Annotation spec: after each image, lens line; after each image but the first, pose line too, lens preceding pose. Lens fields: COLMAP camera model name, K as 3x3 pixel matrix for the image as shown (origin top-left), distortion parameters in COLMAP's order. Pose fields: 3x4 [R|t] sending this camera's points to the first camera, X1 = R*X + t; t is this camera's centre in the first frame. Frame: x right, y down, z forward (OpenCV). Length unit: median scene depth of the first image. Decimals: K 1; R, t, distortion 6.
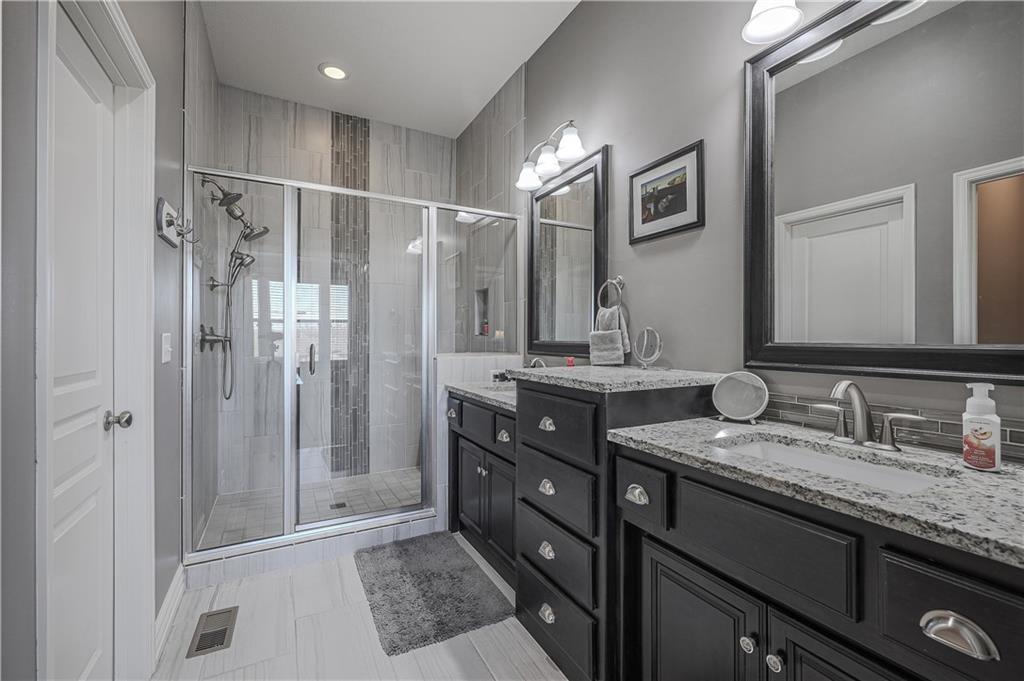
lens RADIAL K [[440.9, 0, 515.9], [0, 440.9, 337.2], [0, 0, 1]] dist [-0.000260, 0.000305]
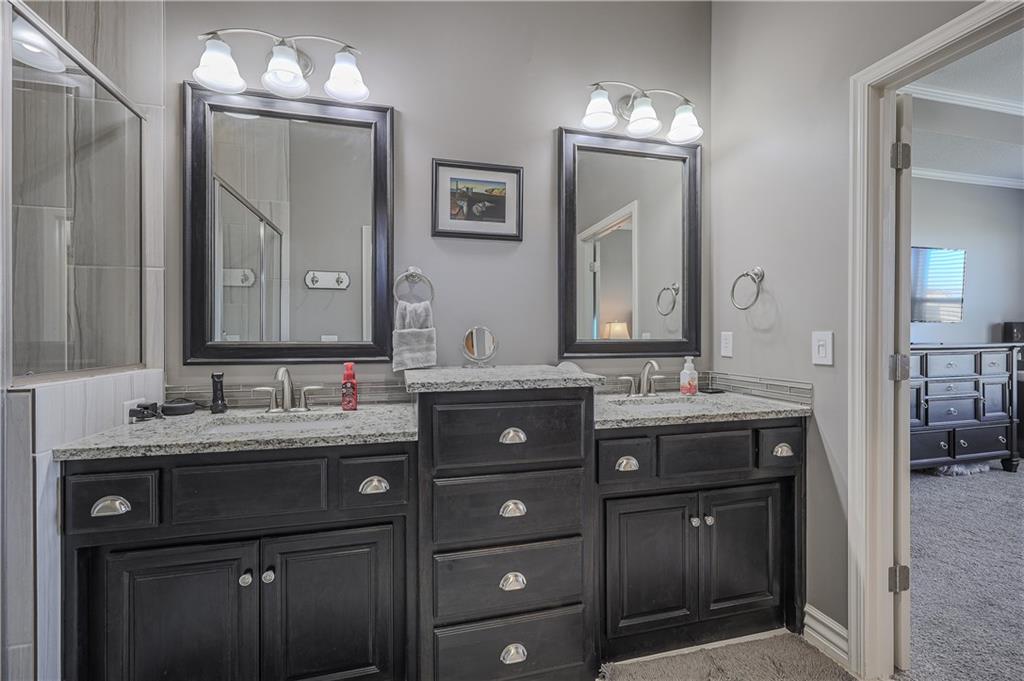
lens RADIAL K [[440.9, 0, 515.9], [0, 440.9, 337.2], [0, 0, 1]] dist [-0.000260, 0.000305]
pose [[0.233472, -0.003923, 0.972356, -0.680377], [0.000366, 0.999992, 0.003946, -0.001134], [-0.972363, -0.000565, 0.233472, 0.696931]]
